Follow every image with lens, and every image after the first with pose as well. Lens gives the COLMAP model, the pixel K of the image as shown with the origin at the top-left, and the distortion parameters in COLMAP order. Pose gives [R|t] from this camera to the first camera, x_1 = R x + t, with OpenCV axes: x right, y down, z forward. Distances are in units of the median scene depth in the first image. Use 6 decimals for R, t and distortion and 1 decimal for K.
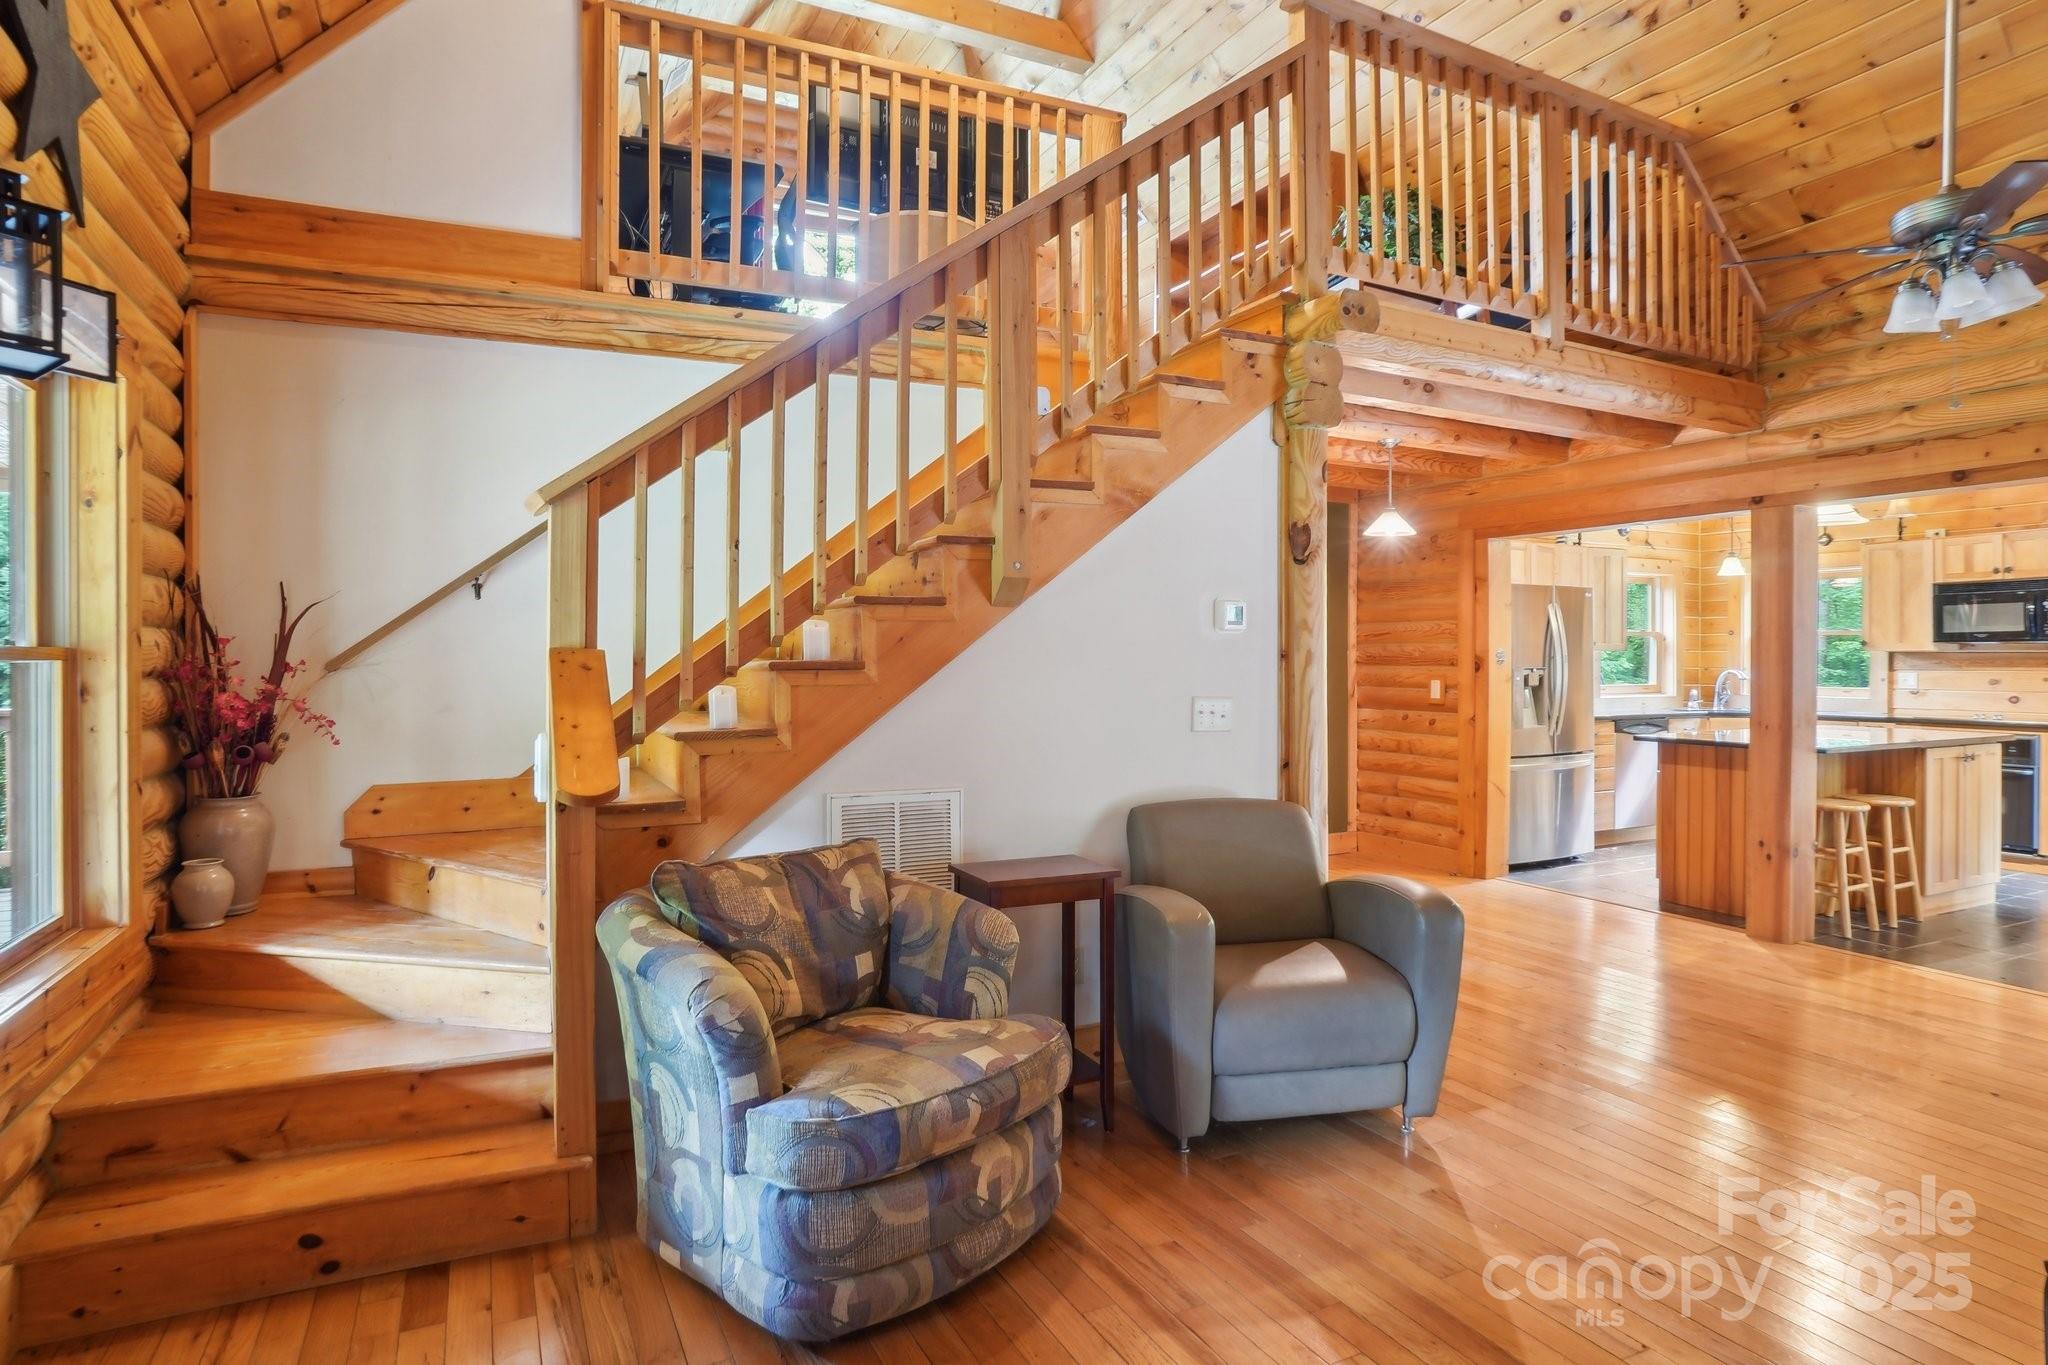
lens RADIAL K [[1103.5, 0, 1034.0], [0, 1103.5, 669.4], [0, 0, 1]] dist [-0.077963, 0.039363]
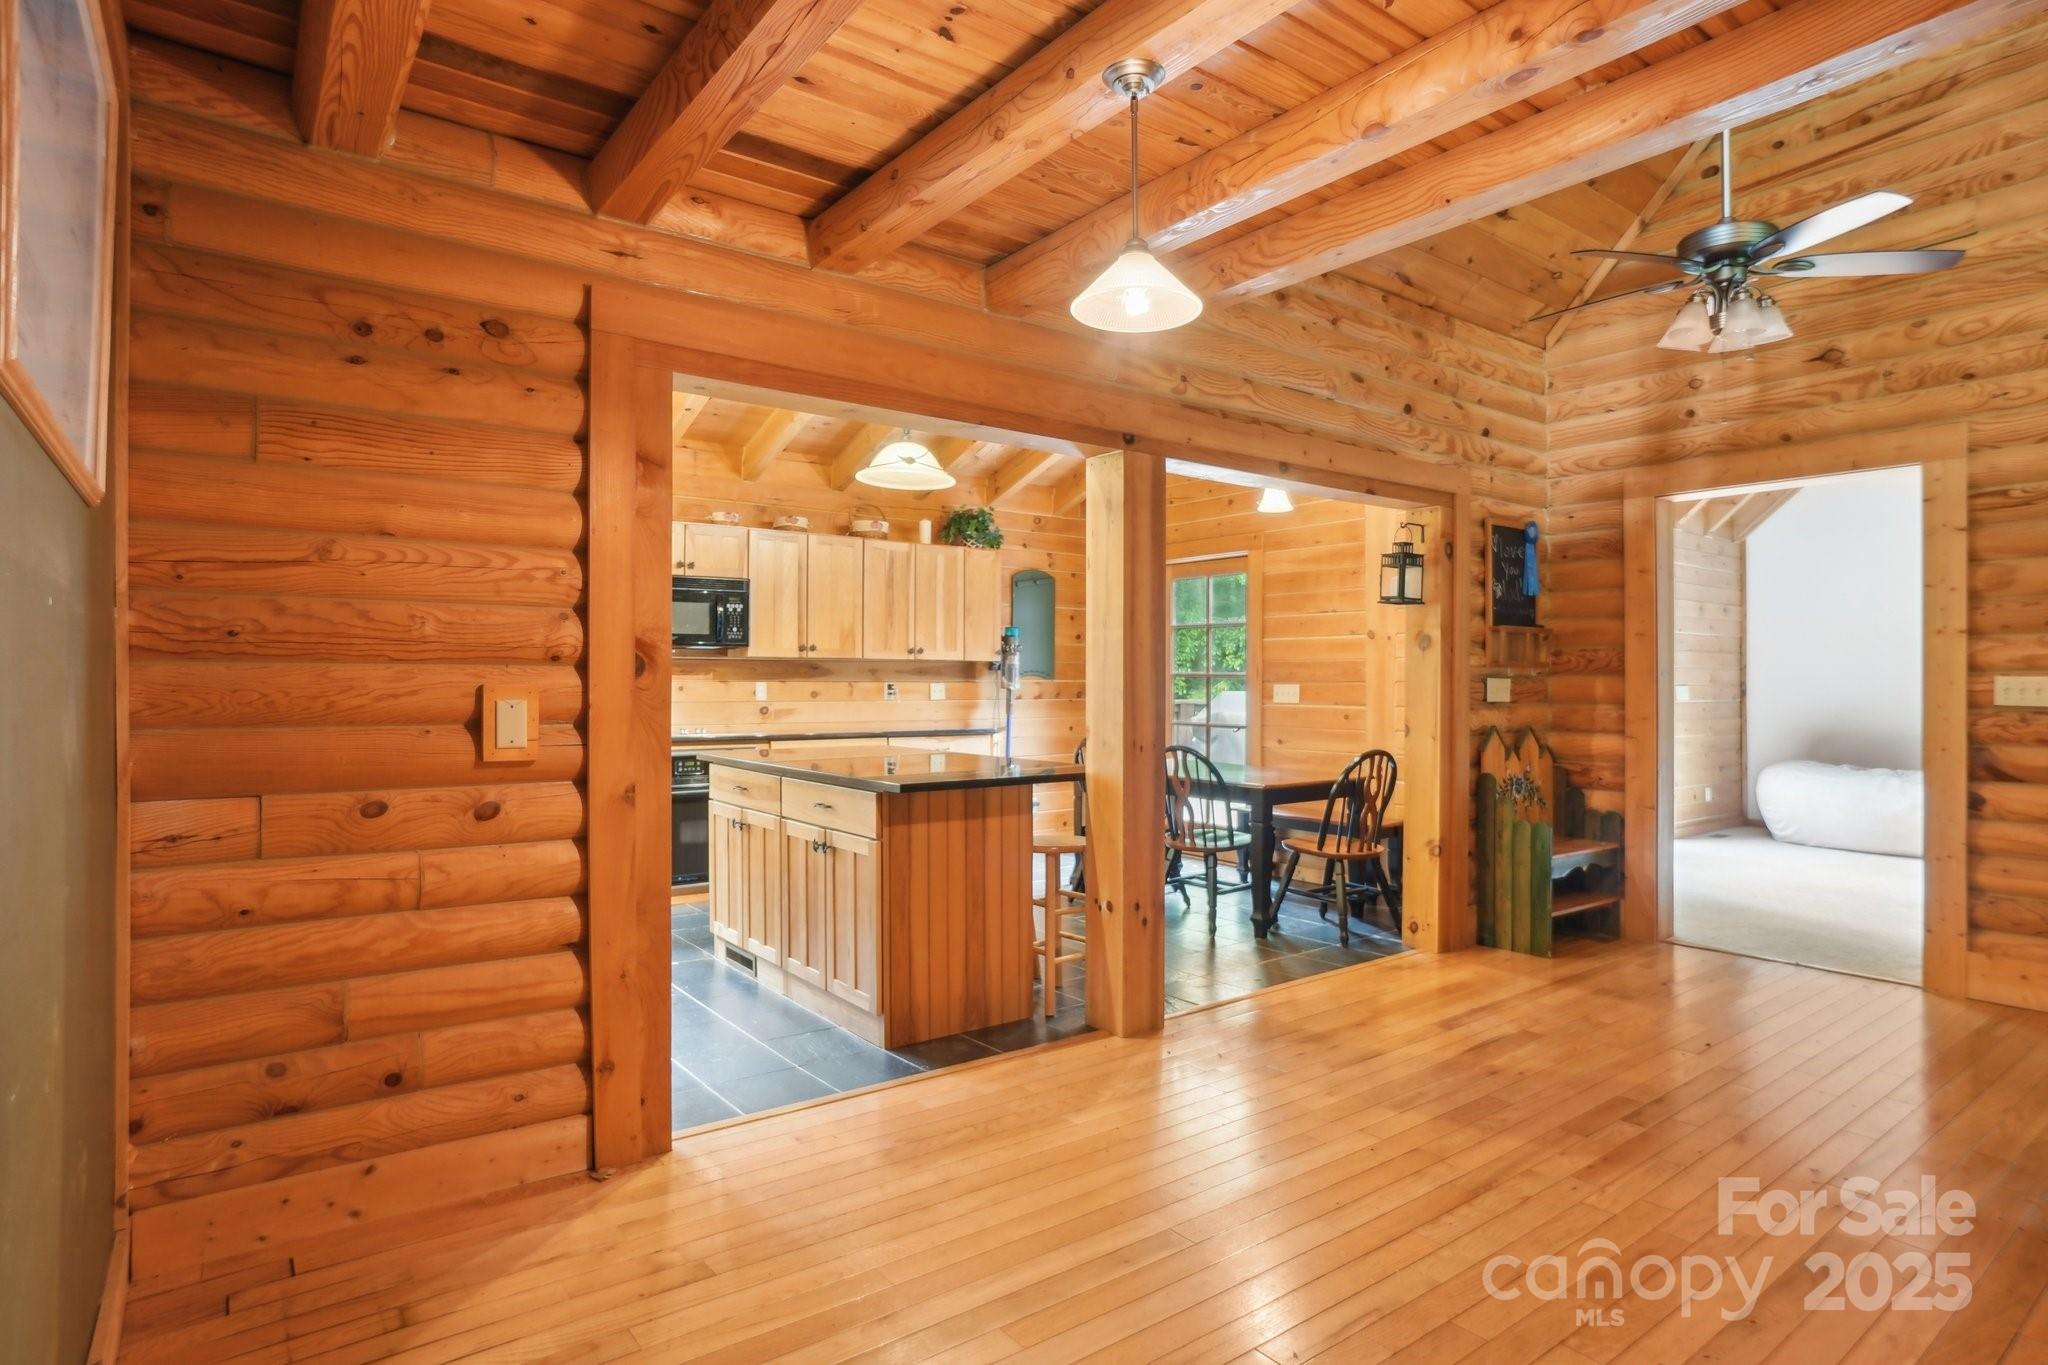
lens RADIAL K [[1103.5, 0, 1023.6], [0, 1103.5, 699.8], [0, 0, 1]] dist [-0.077963, 0.039363]
pose [[-0.188031, -0.017161, 0.982013, -0.048125], [0.008204, 0.999785, 0.019042, 0.004704], [-0.982129, 0.011637, -0.187849, 1.136931]]
